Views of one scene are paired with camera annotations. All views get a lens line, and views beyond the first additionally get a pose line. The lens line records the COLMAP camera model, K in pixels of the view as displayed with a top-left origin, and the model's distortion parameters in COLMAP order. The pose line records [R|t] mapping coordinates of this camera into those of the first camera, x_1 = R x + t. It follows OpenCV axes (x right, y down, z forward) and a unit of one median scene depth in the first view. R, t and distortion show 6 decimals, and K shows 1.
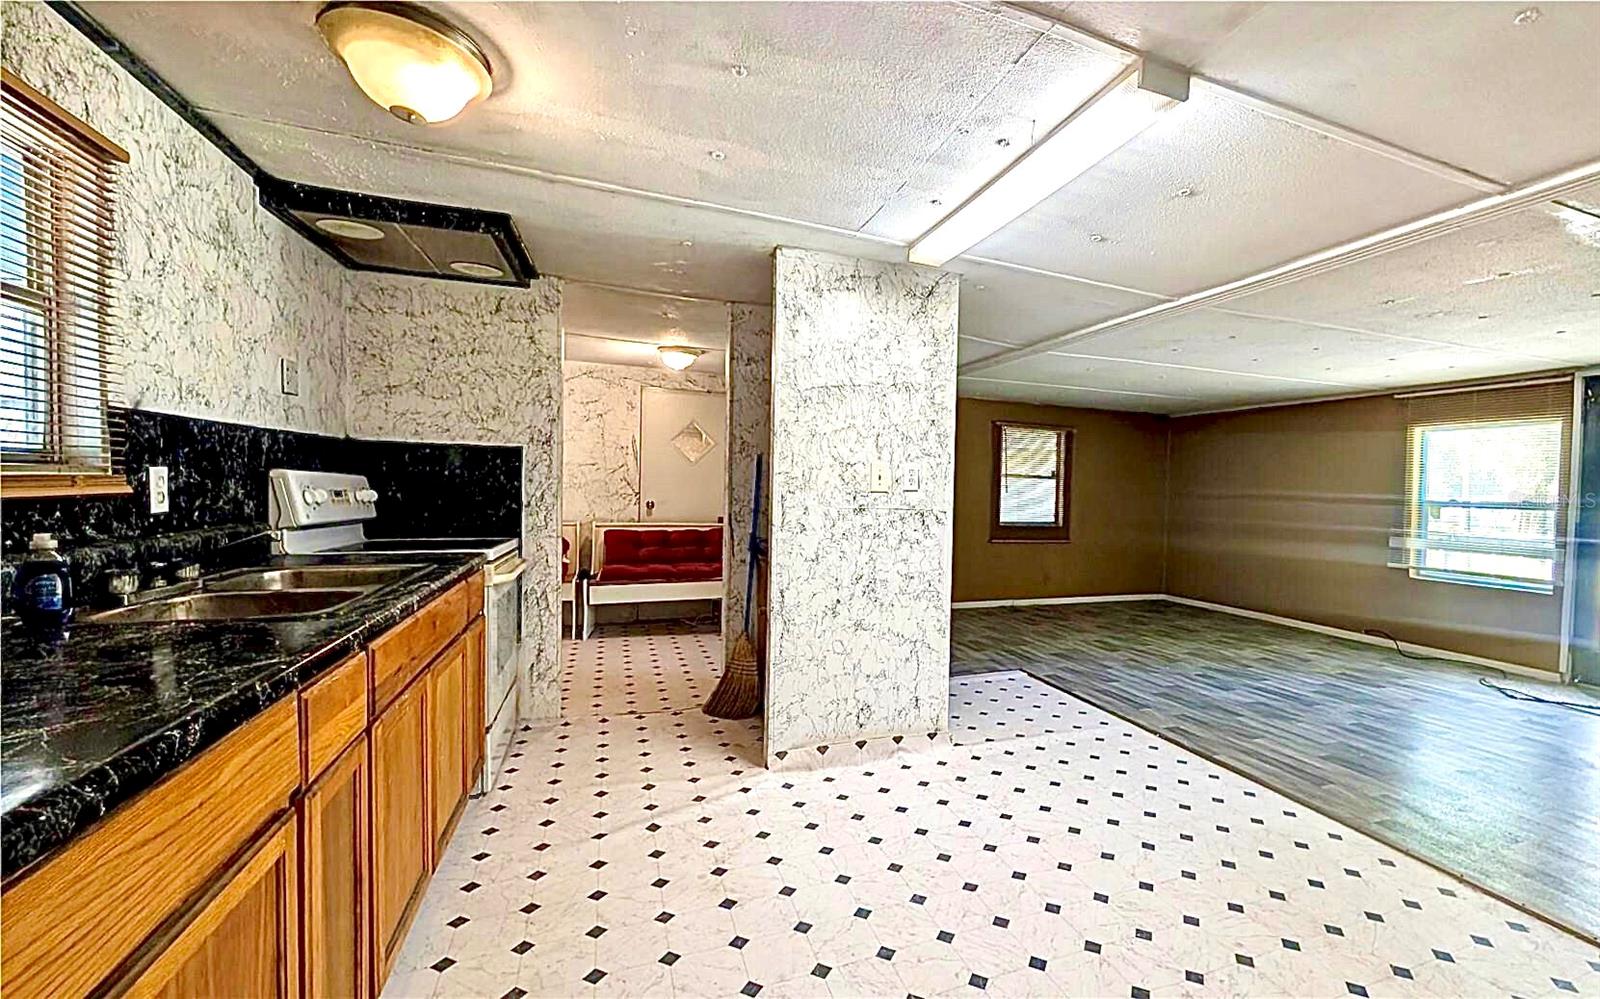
lens RADIAL K [[651.8, 0, 878.5], [0, 651.8, 502.4], [0, 0, 1]] dist [0.000970, 0.000083]
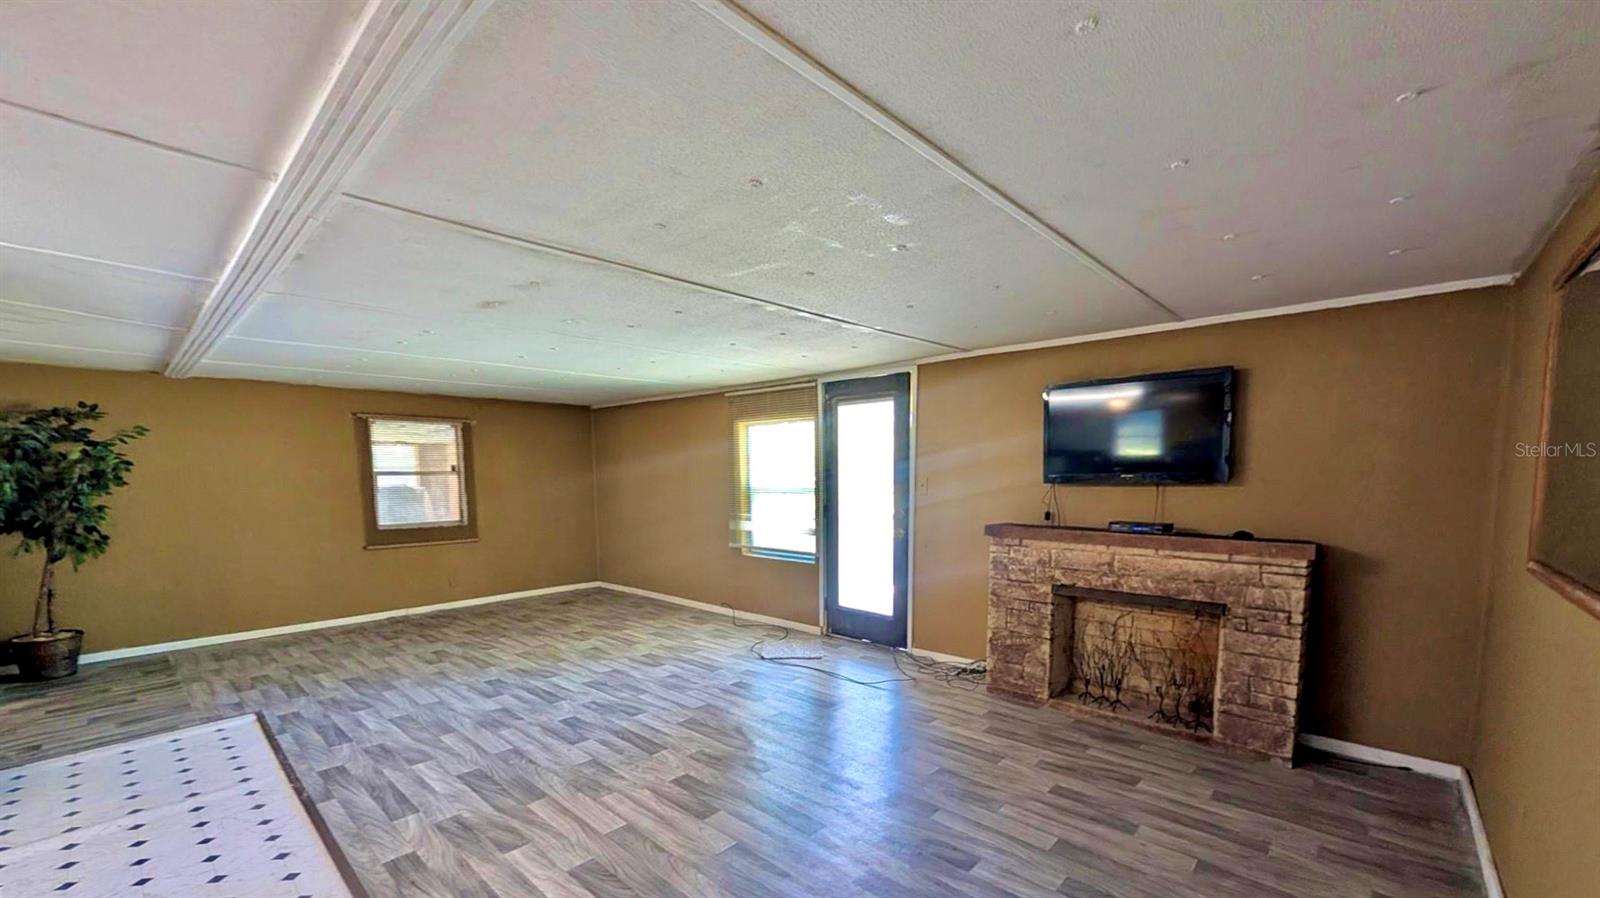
lens RADIAL K [[624.7, 0, 799.9], [0, 624.7, 464.6], [0, 0, 1]] dist [0.001160, 0.000099]
pose [[0.902270, -0.029789, 0.430142, 0.341442], [0.043430, 0.998816, -0.021928, -0.008948], [-0.428980, 0.038467, 0.902495, -0.024373]]
